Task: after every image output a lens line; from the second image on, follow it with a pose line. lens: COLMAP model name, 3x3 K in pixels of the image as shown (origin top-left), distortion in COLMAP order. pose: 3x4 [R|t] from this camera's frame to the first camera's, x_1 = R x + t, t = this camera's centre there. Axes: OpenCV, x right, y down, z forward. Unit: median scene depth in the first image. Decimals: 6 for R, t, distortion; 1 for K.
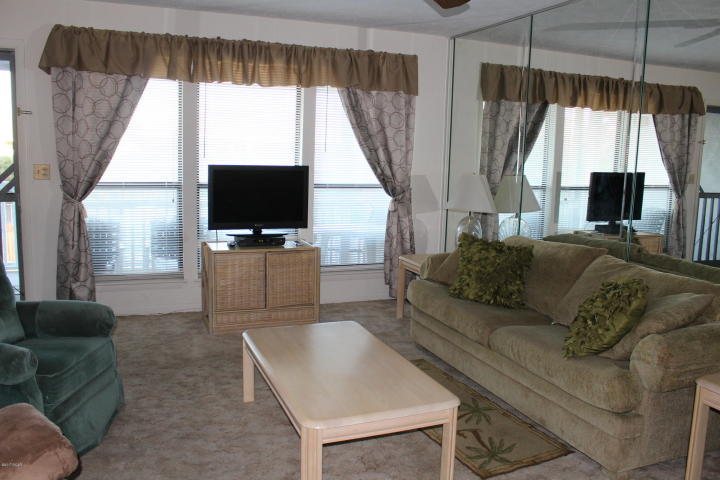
lens RADIAL K [[595.9, 0, 356.9], [0, 595.9, 242.2], [0, 0, 1]] dist [-0.158832, 0.133417]
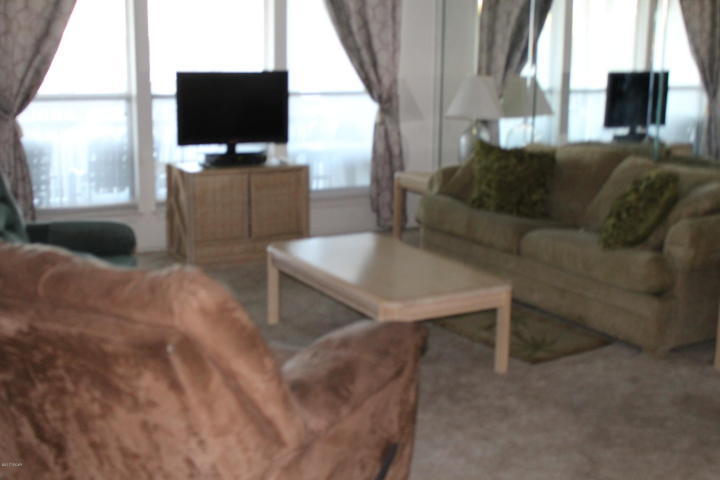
lens RADIAL K [[898.6, 0, 360.0], [0, 898.6, 240.0], [0, 0, 1]] dist [-0.084696, 0.082104]
pose [[0.990787, -0.042940, 0.128444, -0.153438], [0.035623, 0.997638, 0.058733, 0.041385], [-0.130663, -0.053617, 0.989976, -0.289726]]
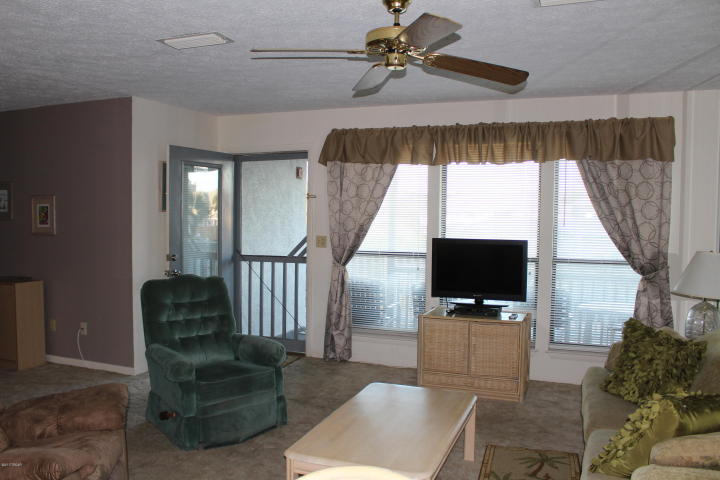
lens RADIAL K [[595.9, 0, 356.9], [0, 595.9, 242.2], [0, 0, 1]] dist [-0.158832, 0.133417]
pose [[0.733083, 0.009745, -0.680069, 0.382385], [-0.091186, 0.992278, -0.084075, -0.014489], [0.673999, 0.123646, 0.728311, 0.074948]]
